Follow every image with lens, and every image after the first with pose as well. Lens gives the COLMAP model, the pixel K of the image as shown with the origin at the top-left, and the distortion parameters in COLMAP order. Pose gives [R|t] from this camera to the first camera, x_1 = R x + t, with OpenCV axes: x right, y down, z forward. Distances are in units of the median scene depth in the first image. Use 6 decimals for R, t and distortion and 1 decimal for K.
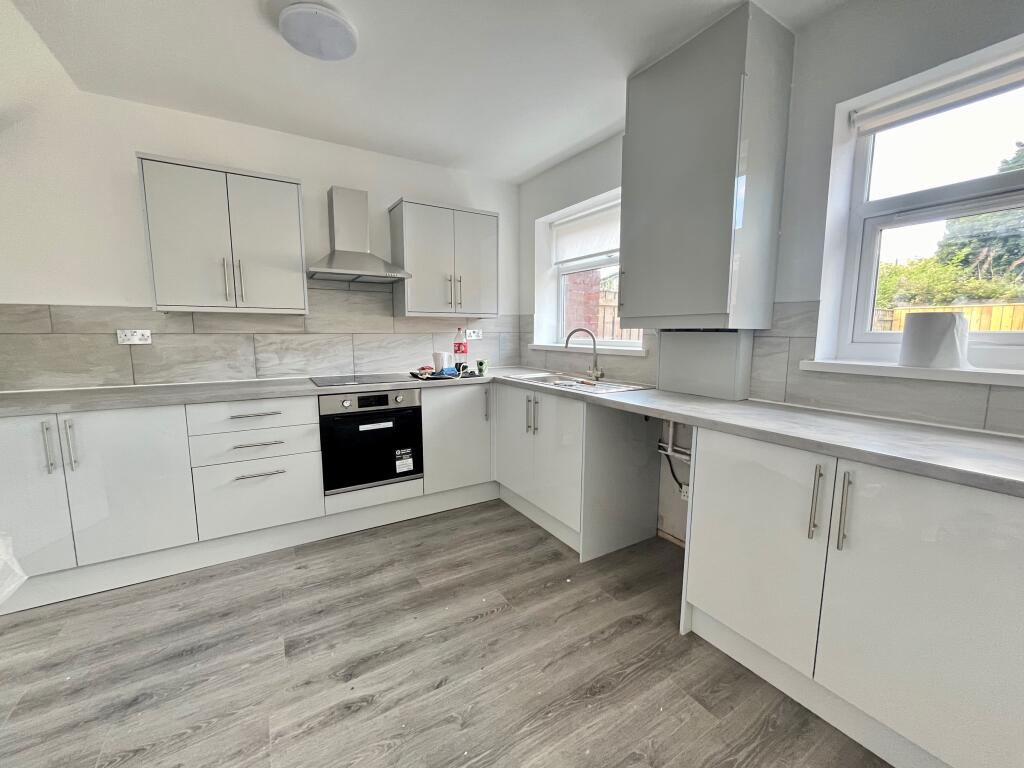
lens RADIAL K [[412.0, 0, 512.0], [0, 412.0, 384.0], [0, 0, 1]] dist [-0.002987, -0.000234]
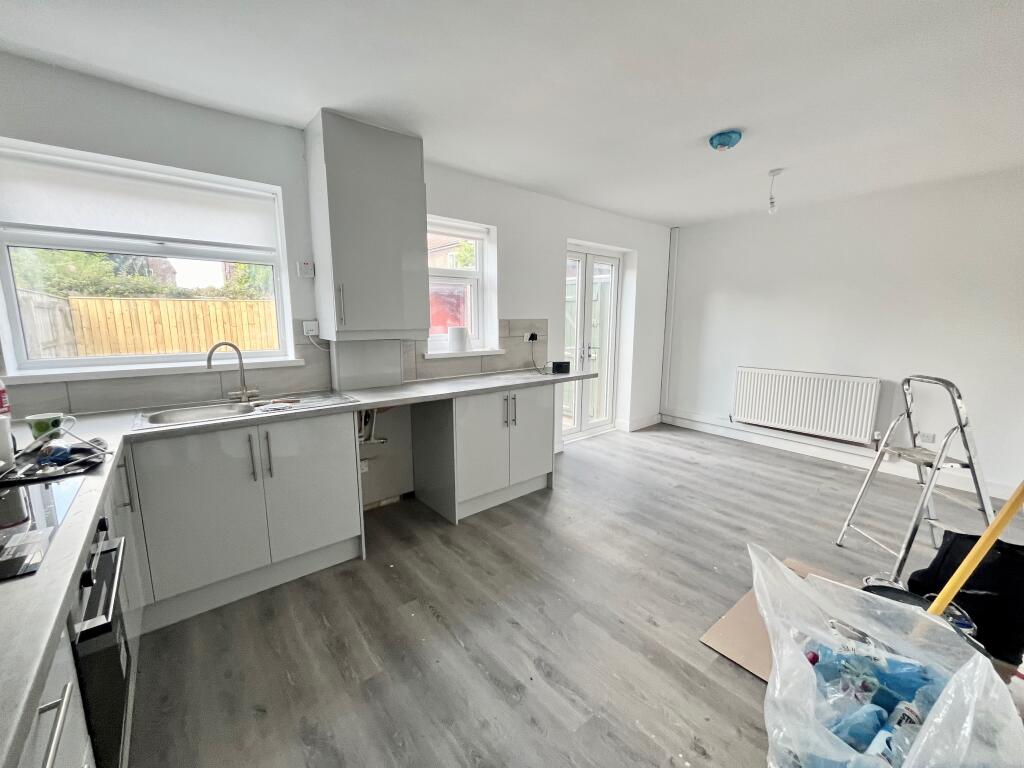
lens RADIAL K [[412.0, 0, 512.0], [0, 412.0, 384.0], [0, 0, 1]] dist [-0.002987, -0.000234]
pose [[-0.142601, -0.158725, 0.976971, -0.804739], [0.121687, 0.976758, 0.176452, -0.144313], [-0.982271, 0.144047, -0.119972, 0.641515]]
